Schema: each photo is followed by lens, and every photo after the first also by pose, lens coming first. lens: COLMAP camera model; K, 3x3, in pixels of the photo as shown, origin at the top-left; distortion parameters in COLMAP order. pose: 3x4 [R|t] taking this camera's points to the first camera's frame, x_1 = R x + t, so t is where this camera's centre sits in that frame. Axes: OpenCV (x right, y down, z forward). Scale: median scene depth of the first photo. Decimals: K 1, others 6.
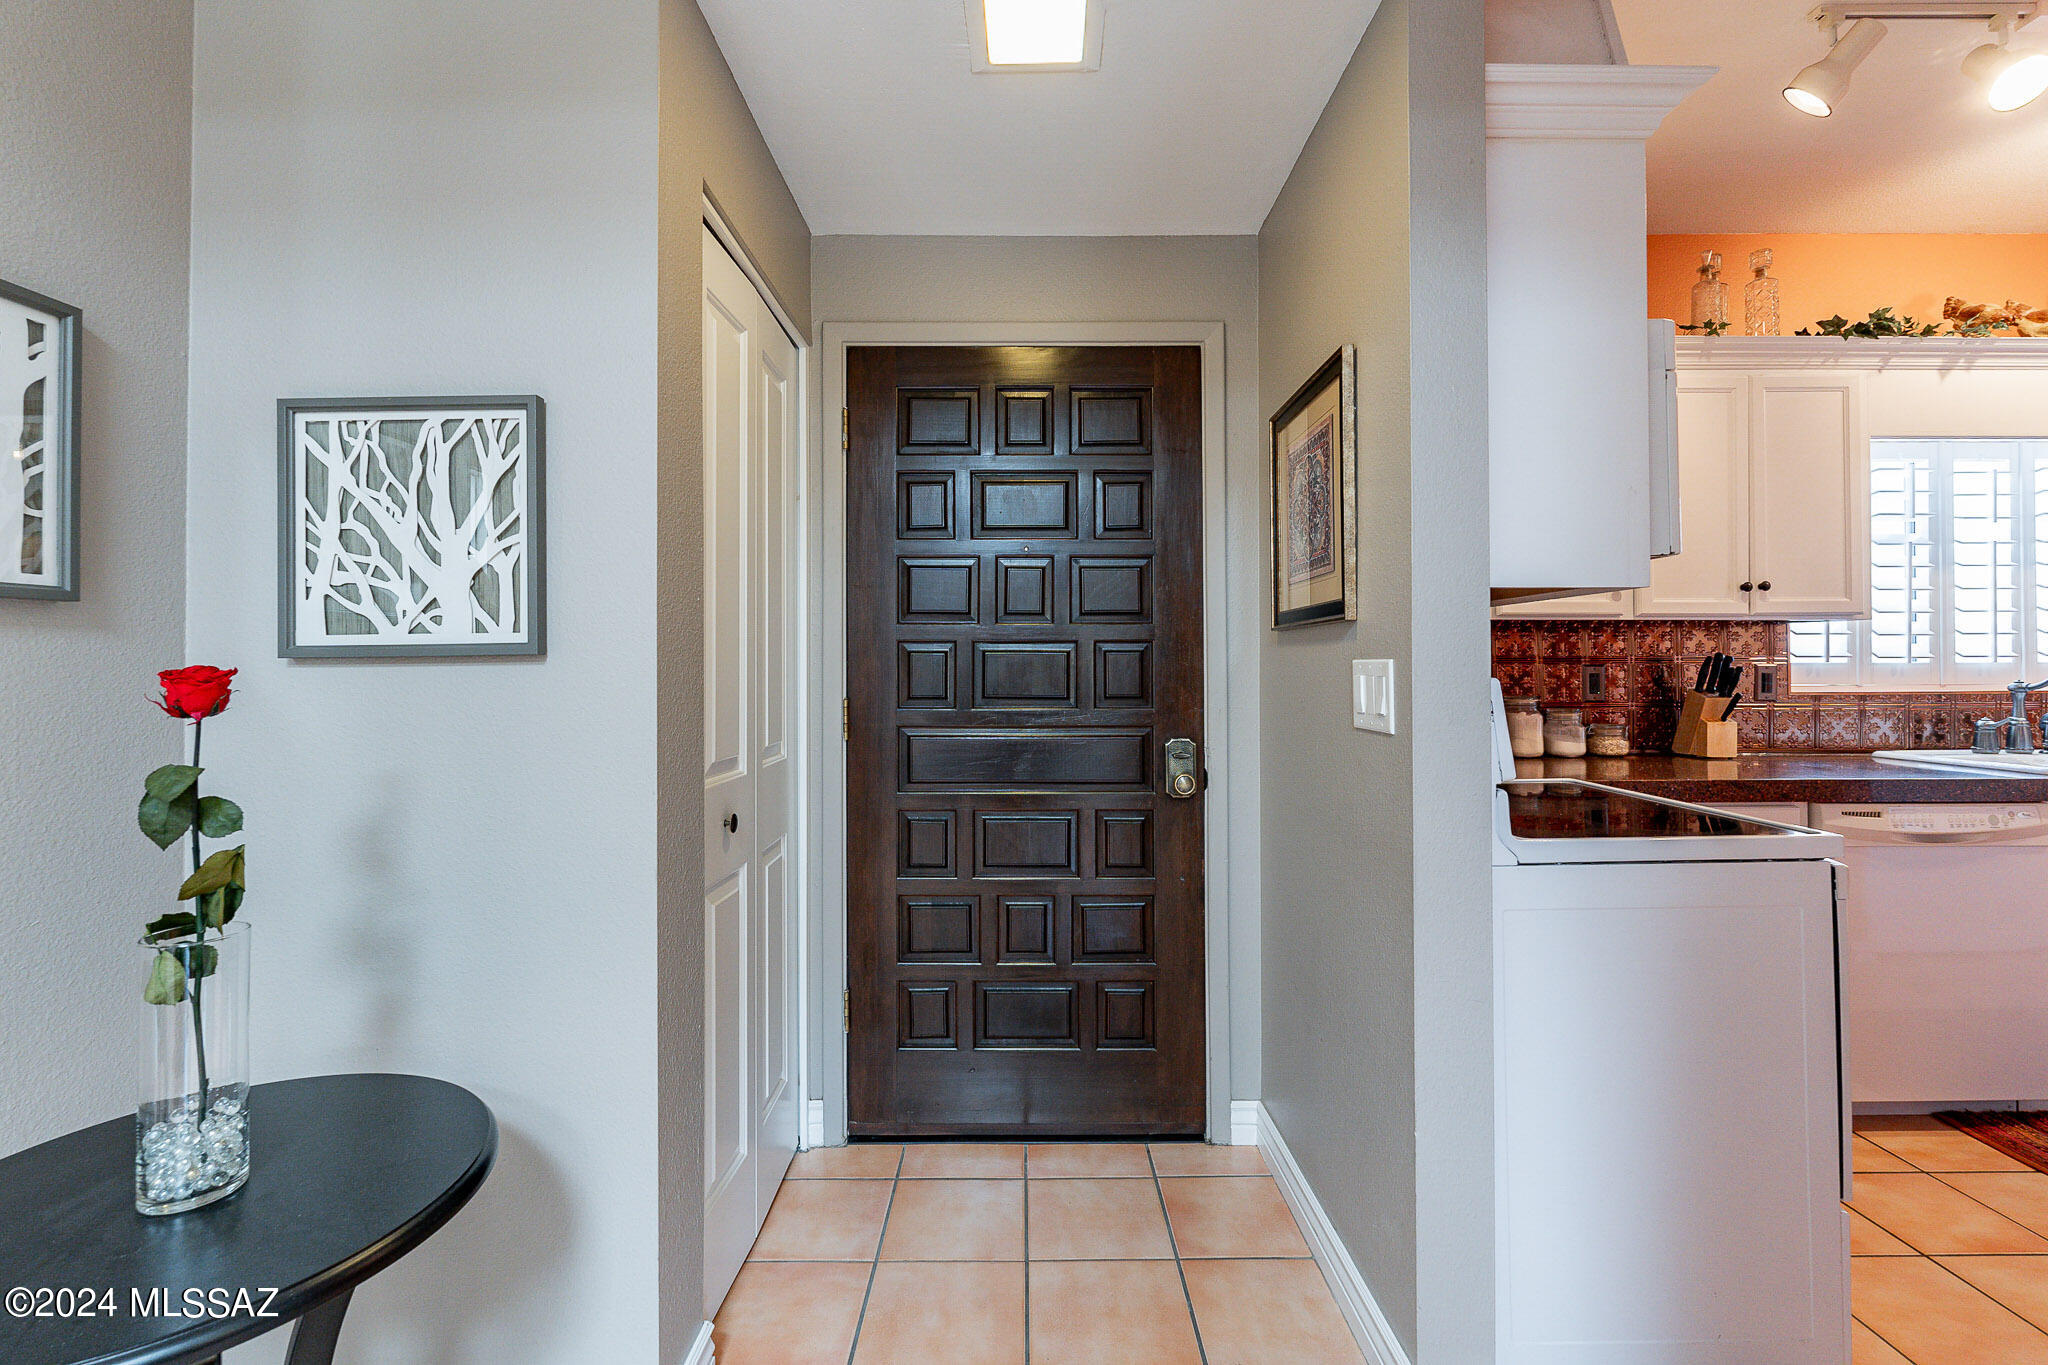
lens RADIAL K [[909.1, 0, 1019.2], [0, 909.1, 650.9], [0, 0, 1]] dist [-0.001902, -0.000664]
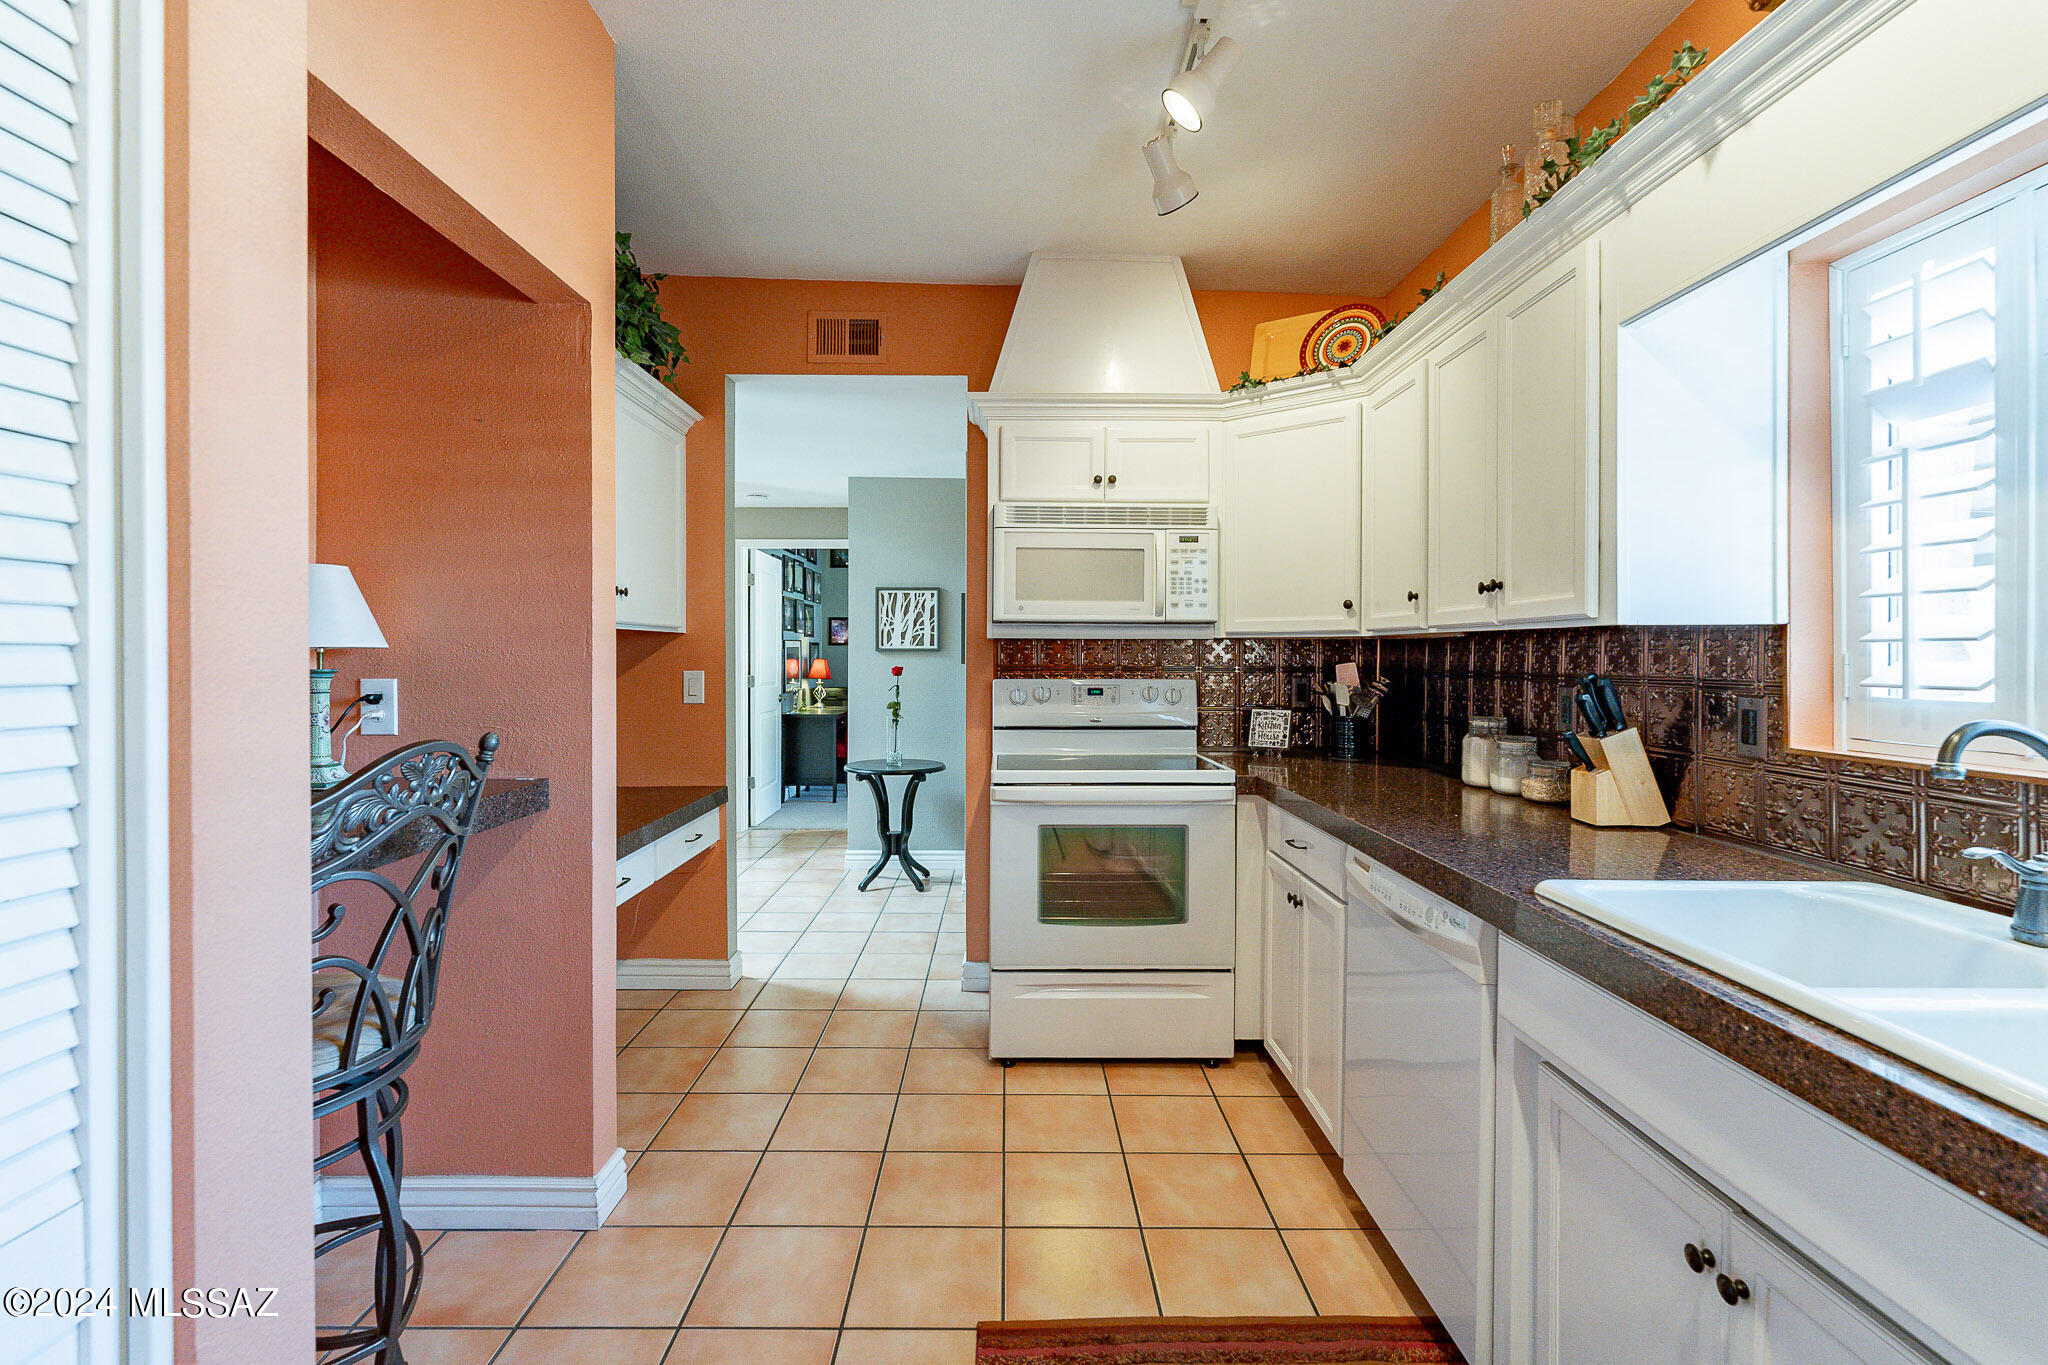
lens RADIAL K [[909.1, 0, 1016.7], [0, 909.1, 663.4], [0, 0, 1]] dist [-0.001902, -0.000664]
pose [[0.006811, 0.010342, -0.999923, 1.437920], [0.009145, 0.999904, 0.010405, -0.016336], [0.999935, -0.009215, 0.006716, 0.543516]]
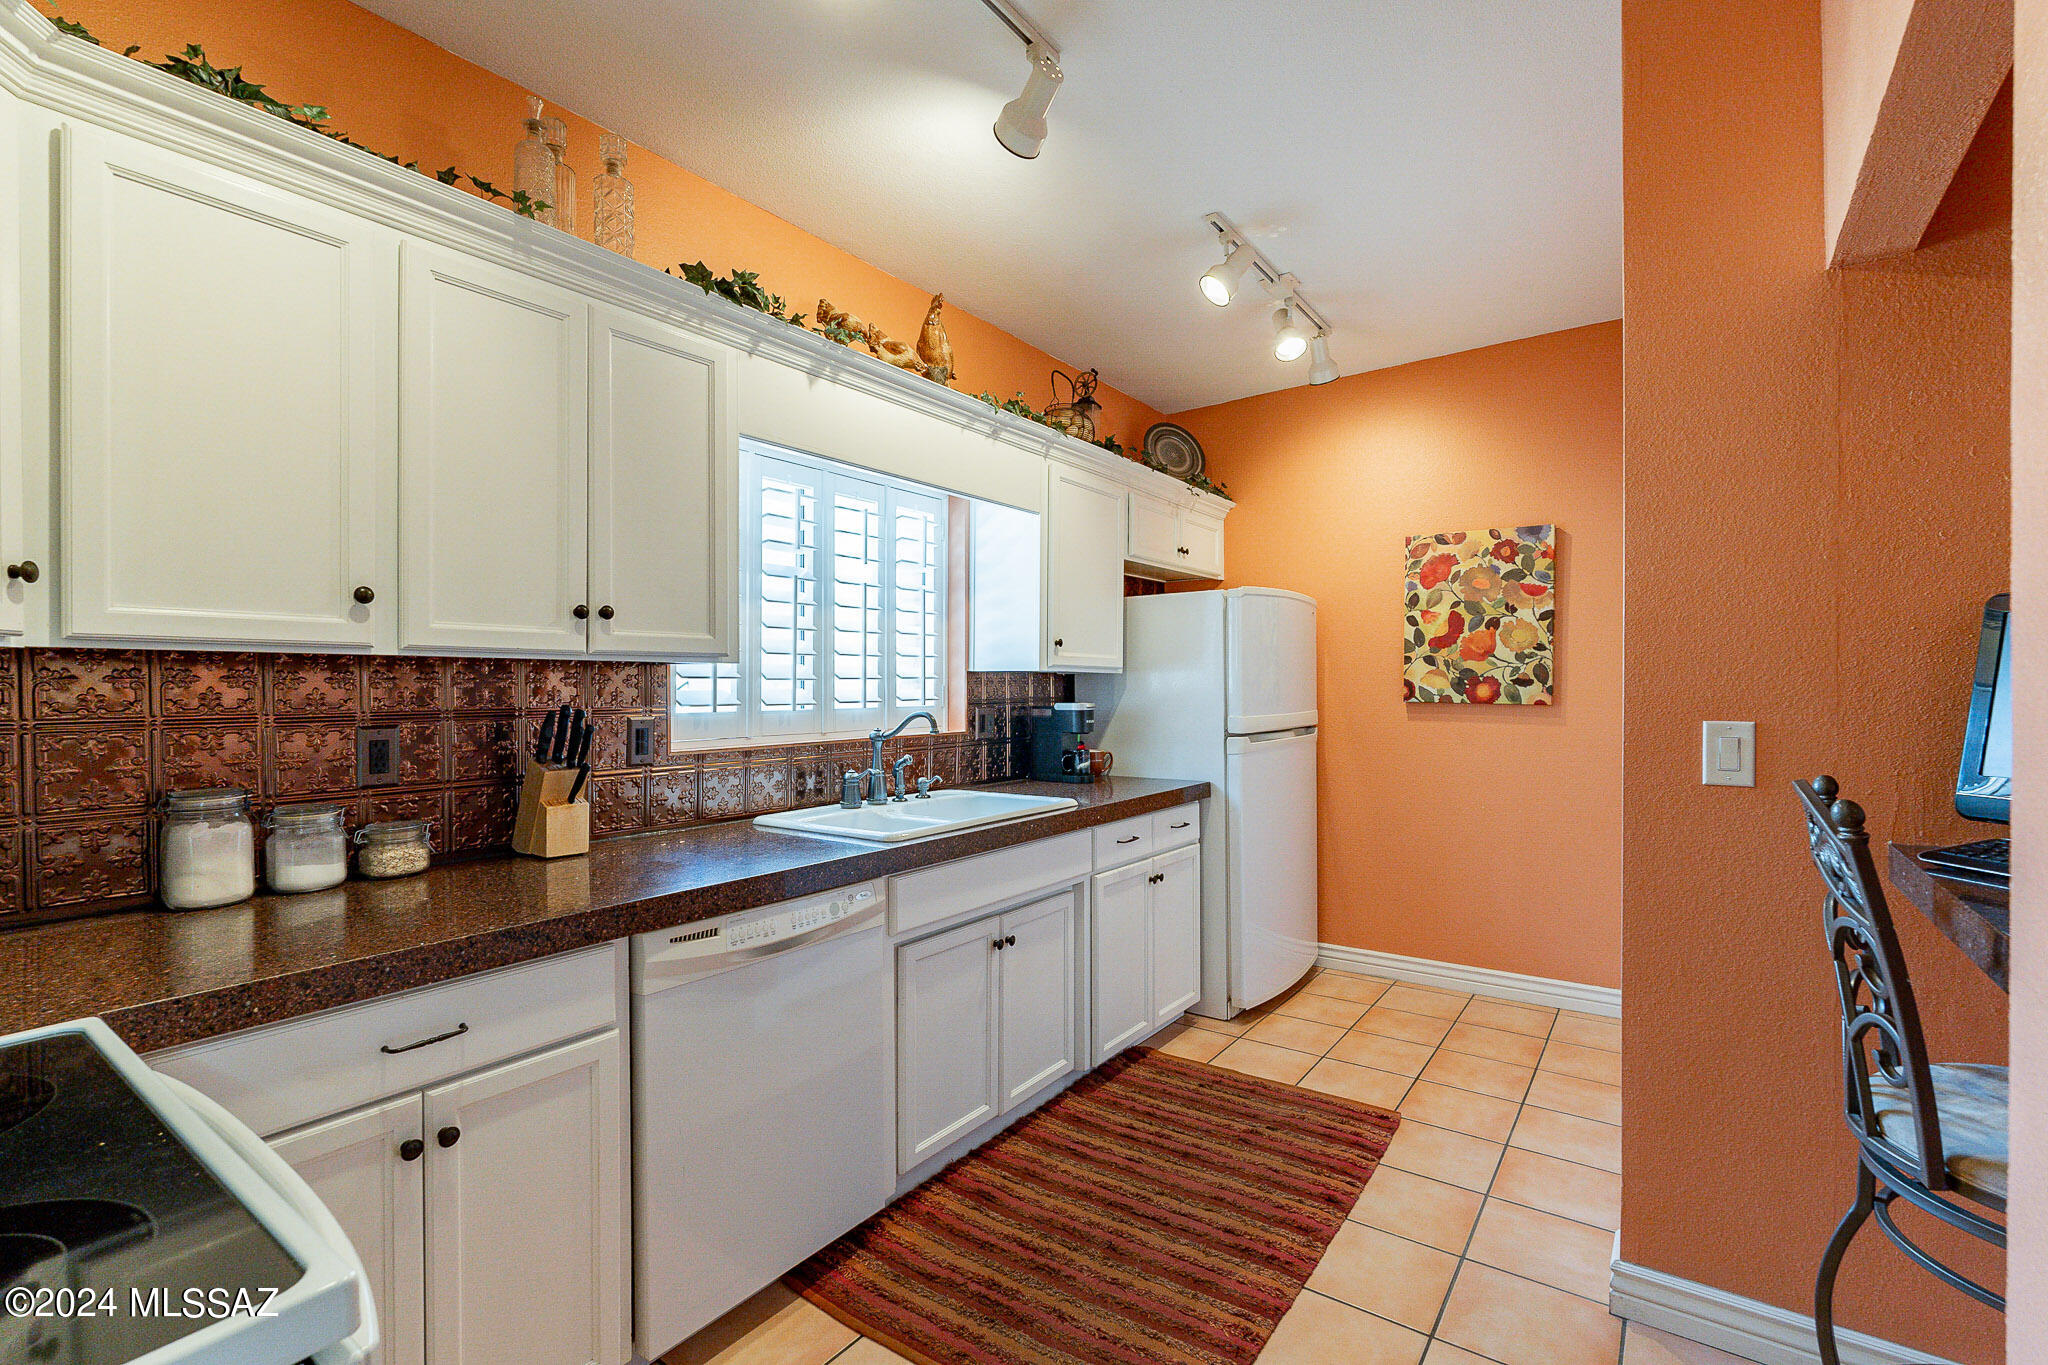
lens RADIAL K [[909.1, 0, 1031.0], [0, 909.1, 691.4], [0, 0, 1]] dist [-0.001902, -0.000664]
pose [[0.585200, -0.004839, 0.810875, 0.407266], [-0.011123, 0.999840, 0.013994, -0.022001], [-0.810813, -0.017209, 0.585052, 0.297105]]
